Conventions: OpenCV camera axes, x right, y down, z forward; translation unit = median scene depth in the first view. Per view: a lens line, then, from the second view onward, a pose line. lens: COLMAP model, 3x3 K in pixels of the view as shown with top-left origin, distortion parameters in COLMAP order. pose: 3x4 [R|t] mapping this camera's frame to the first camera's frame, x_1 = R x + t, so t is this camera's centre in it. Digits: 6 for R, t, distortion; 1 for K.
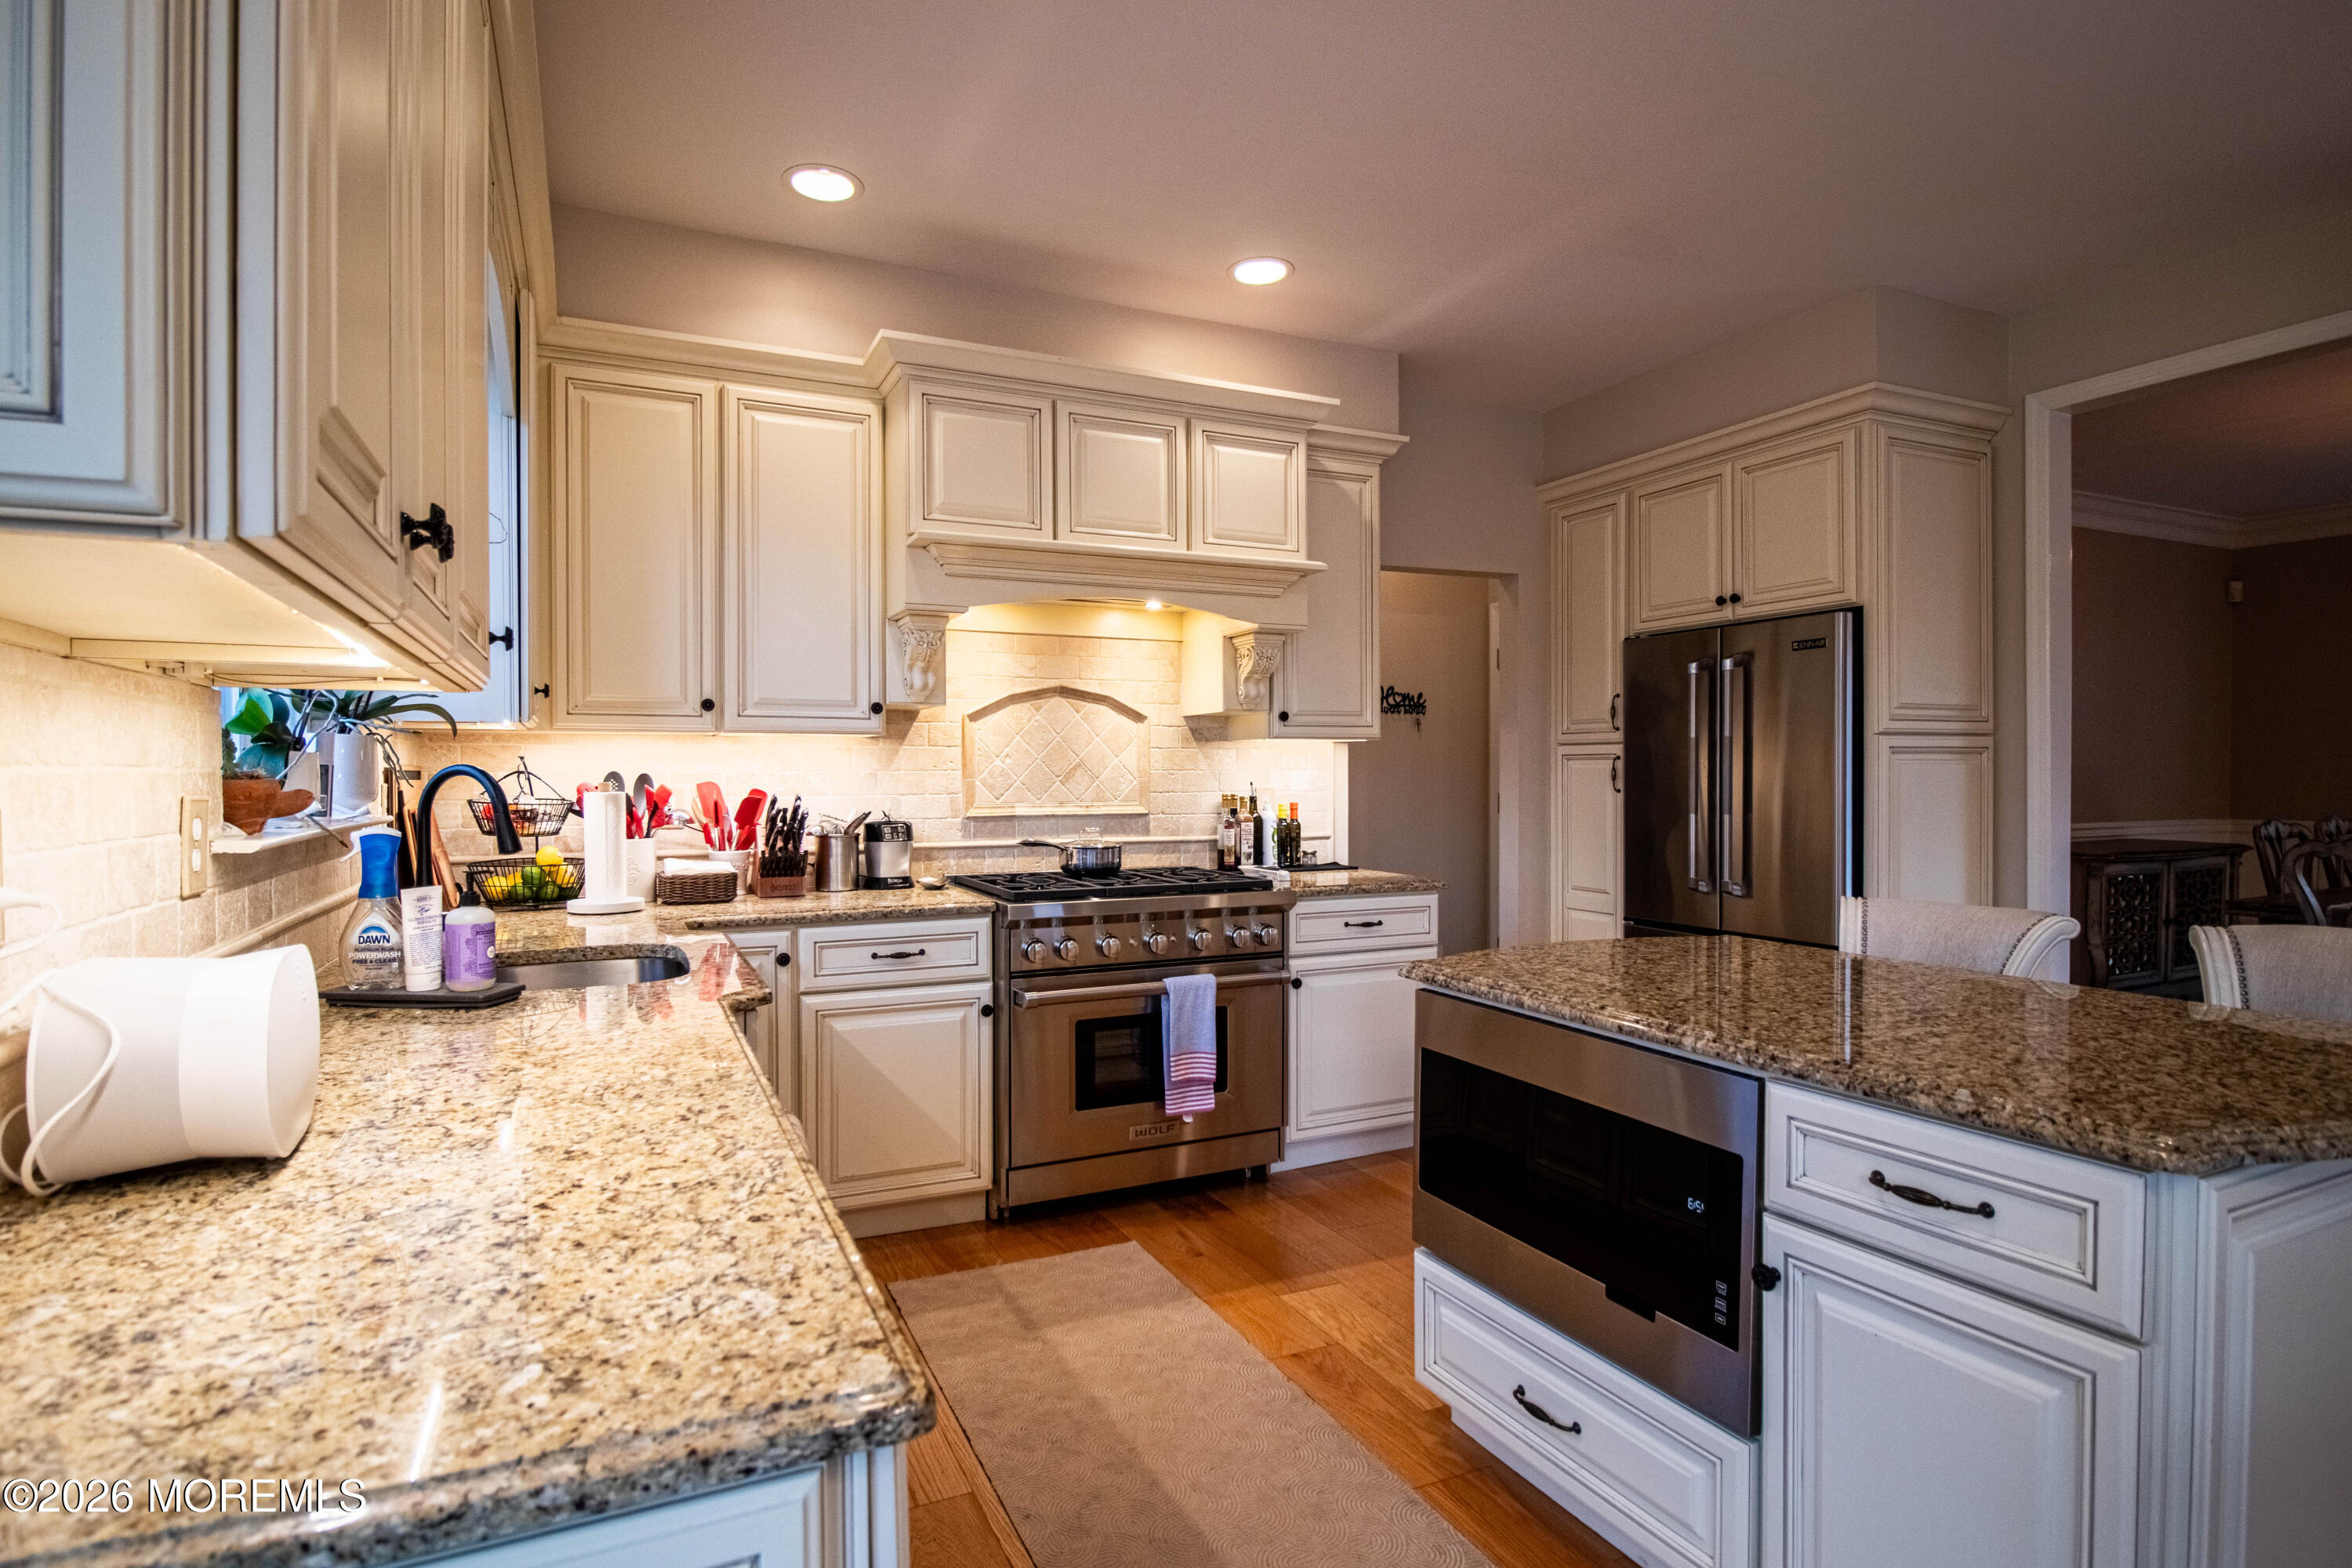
lens RADIAL K [[1201.9, 0, 1168.4], [0, 1201.9, 784.2], [0, 0, 1]] dist [-0.000115, -0.000060]
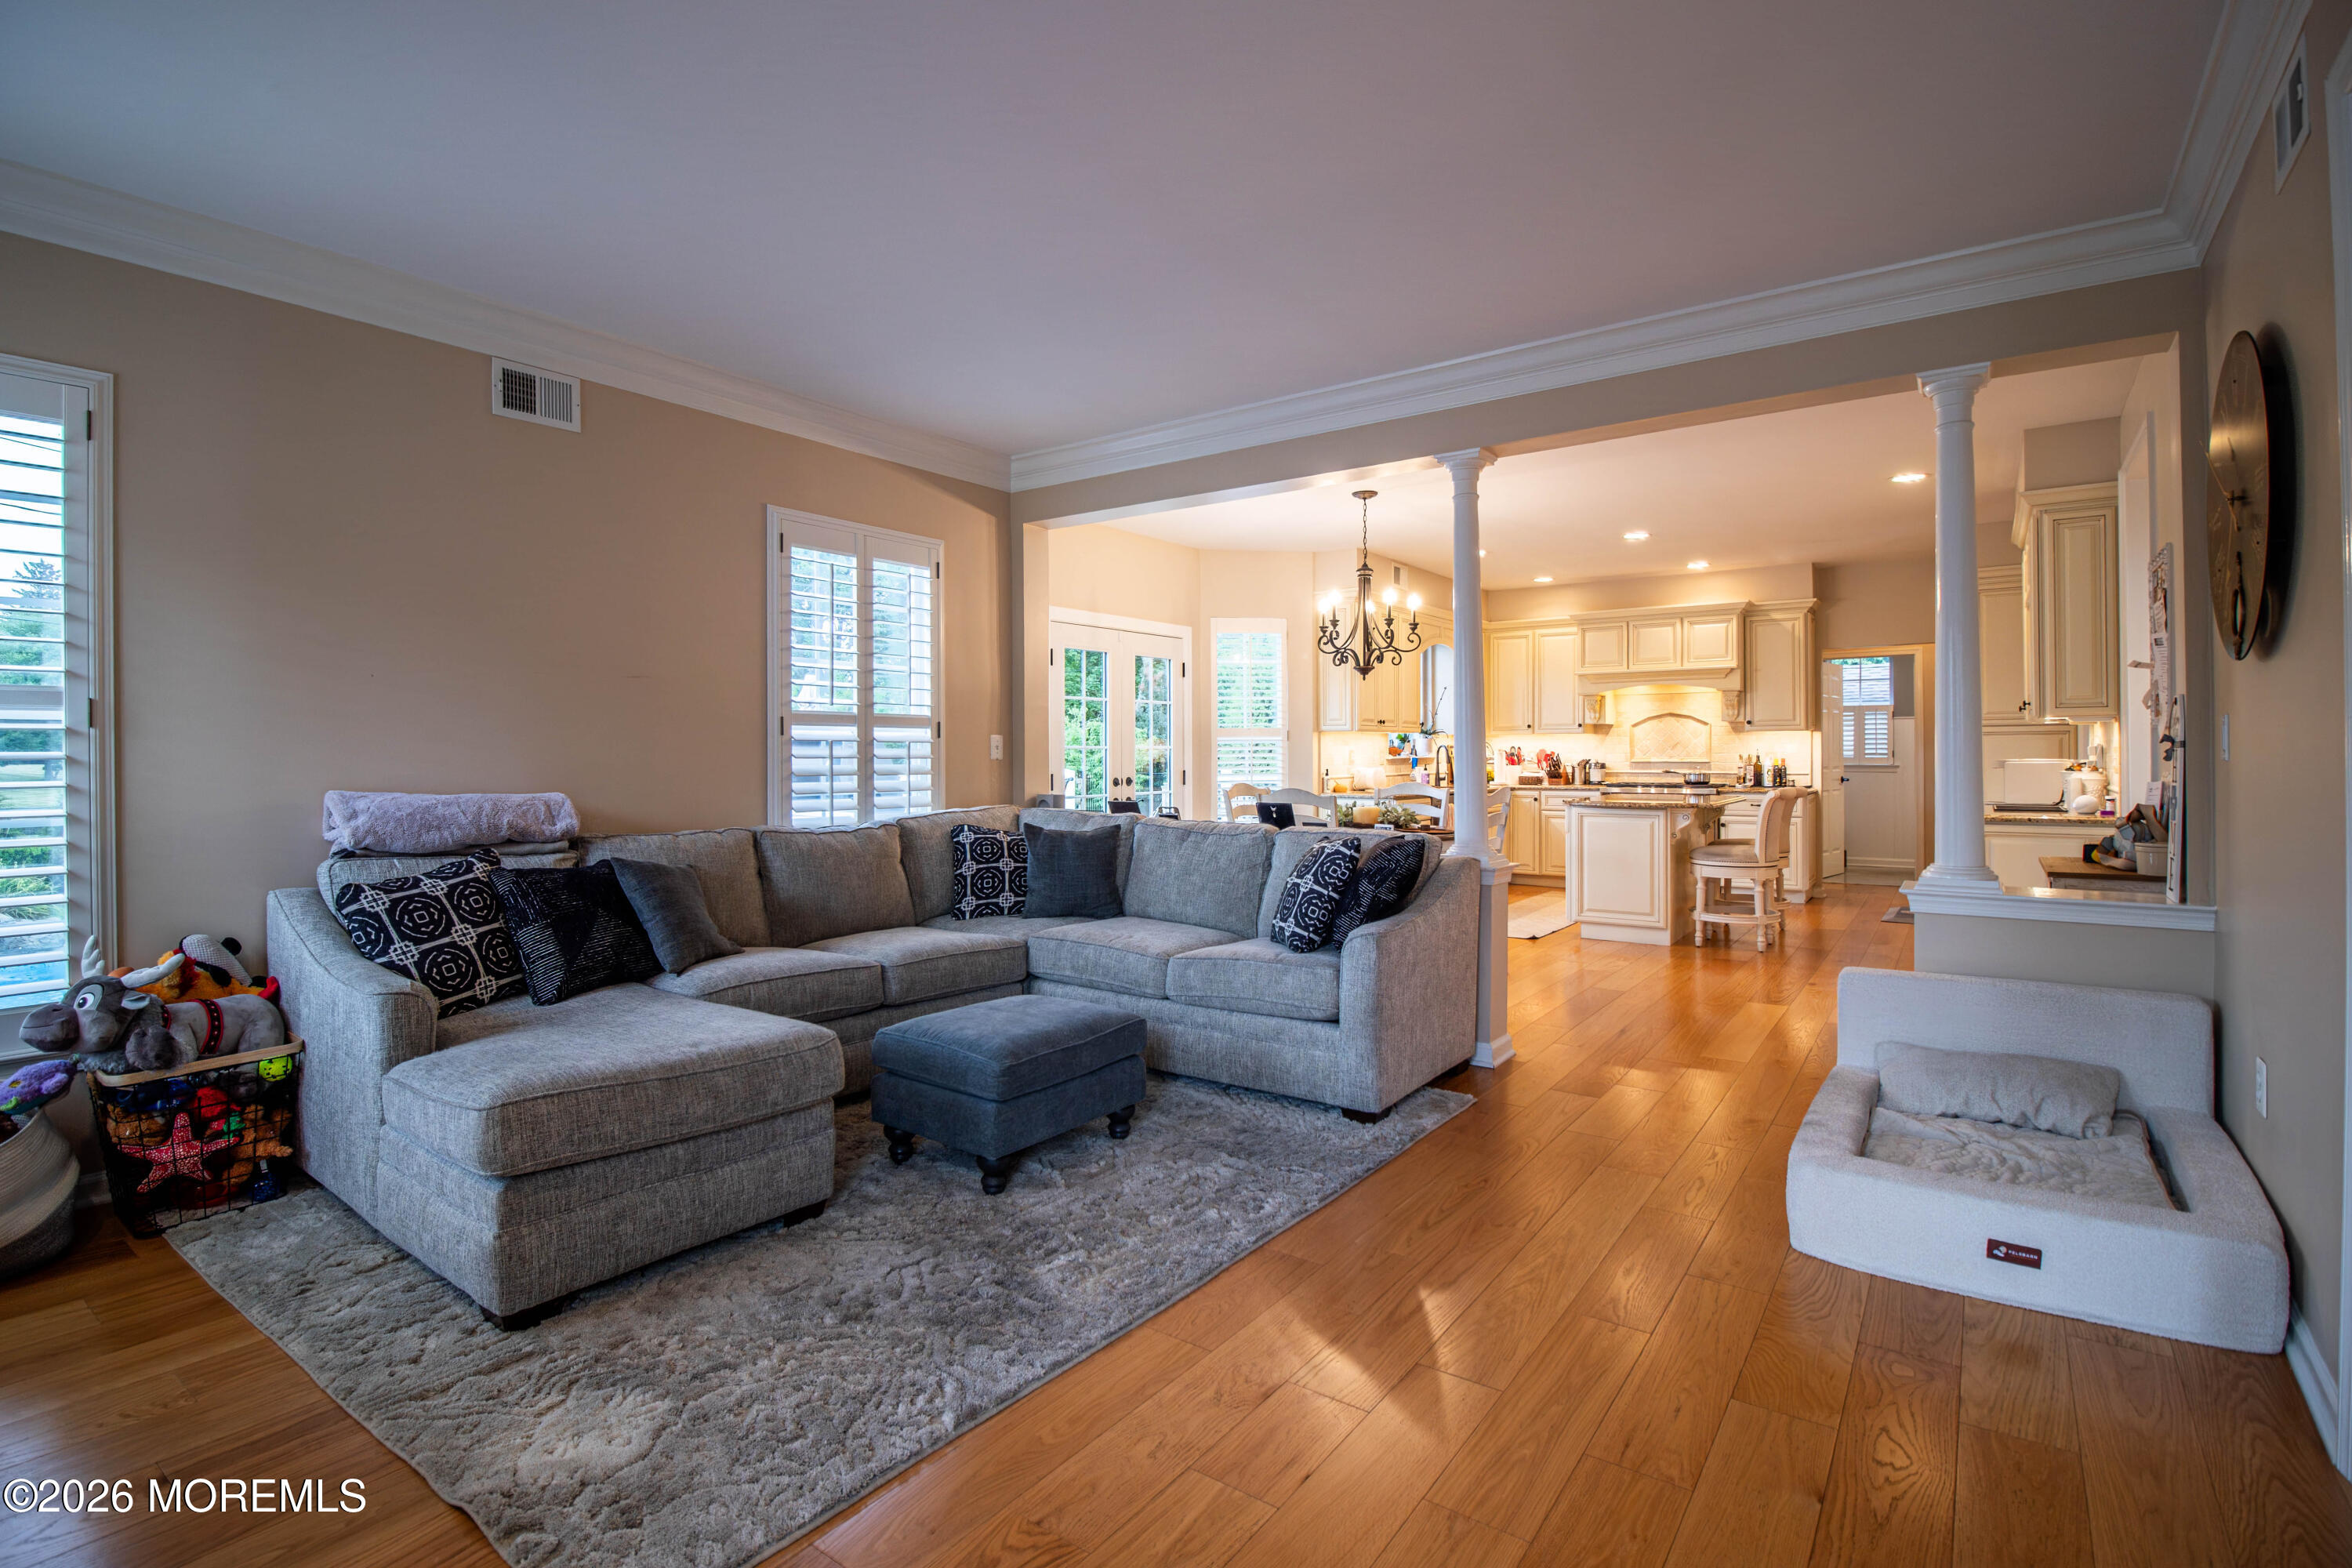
lens RADIAL K [[1128.8, 0, 1143.9], [0, 1128.8, 753.8], [0, 0, 1]] dist [-0.024770, -0.000885]
pose [[0.476528, 0.005093, -0.879145, 1.579040], [-0.006213, 0.999978, 0.002425, 0.009701], [0.879137, 0.004306, 0.476549, -1.230344]]
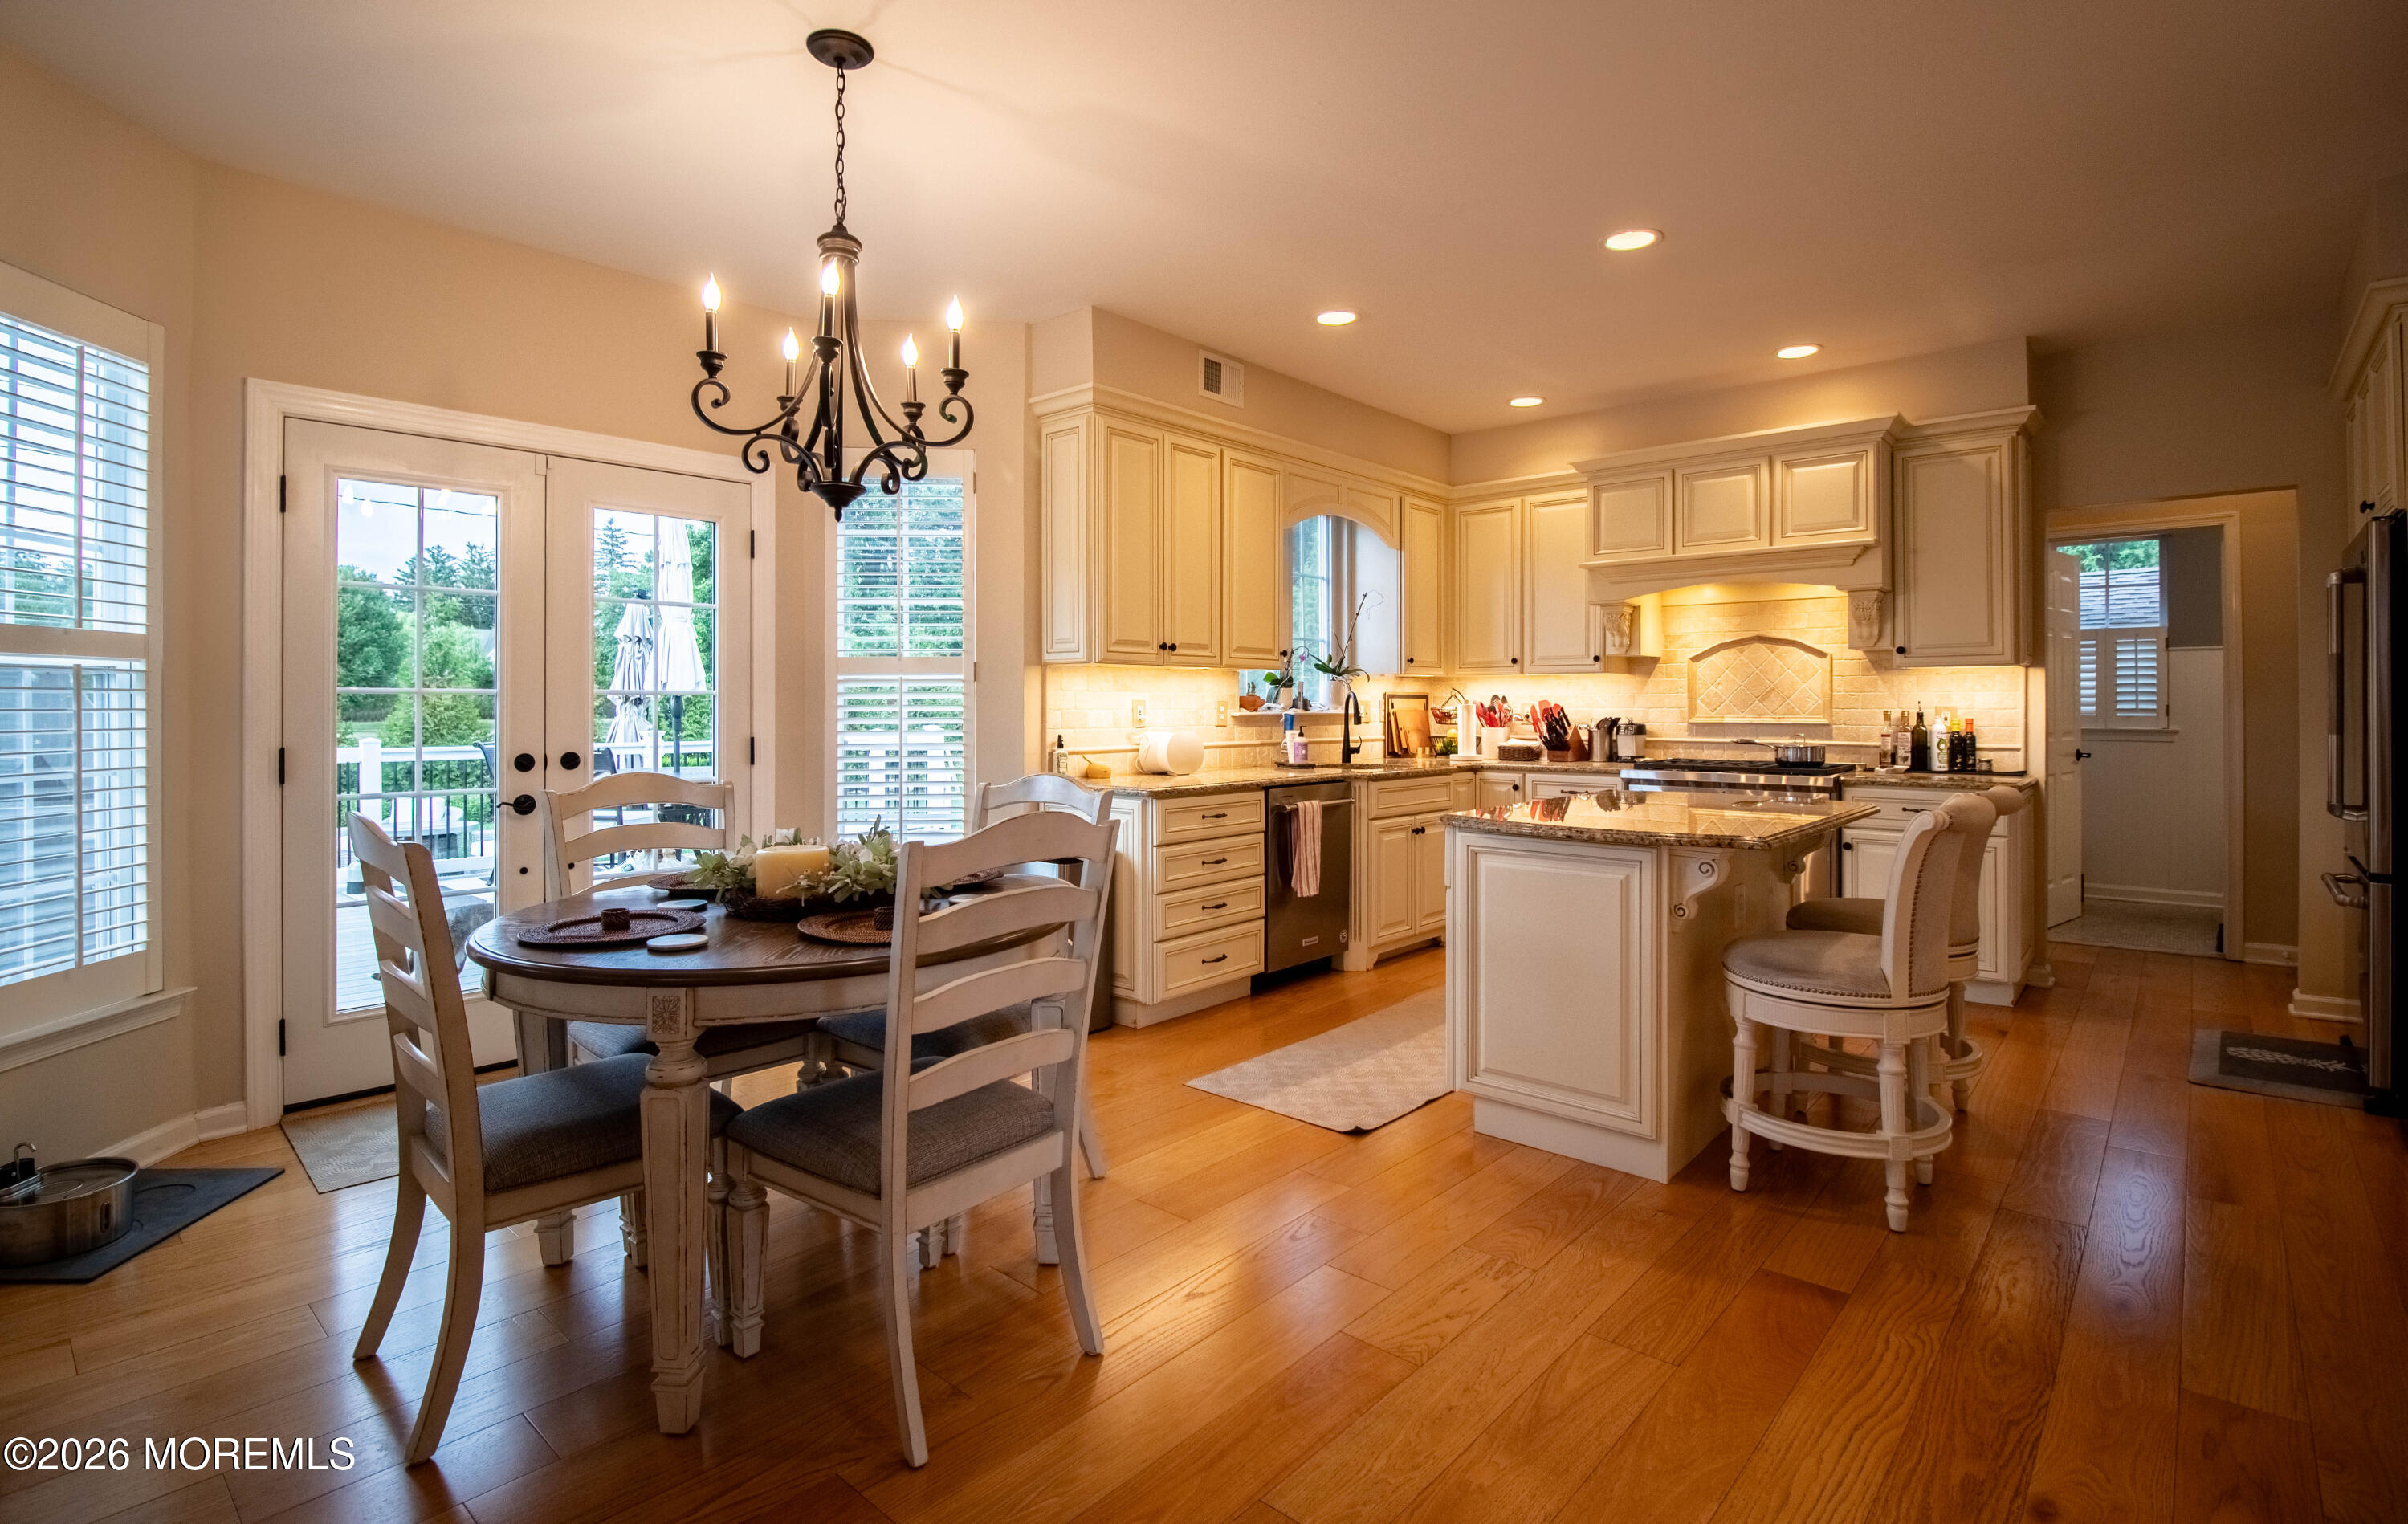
lens RADIAL K [[1136.3, 0, 1212.1], [0, 1136.3, 703.3], [0, 0, 1]] dist [-0.017771, 0.000021]
pose [[0.406689, 0.002611, -0.913563, 0.941002], [-0.008807, 0.999961, -0.001063, 0.008937], [0.913524, 0.008478, 0.406696, -0.186071]]
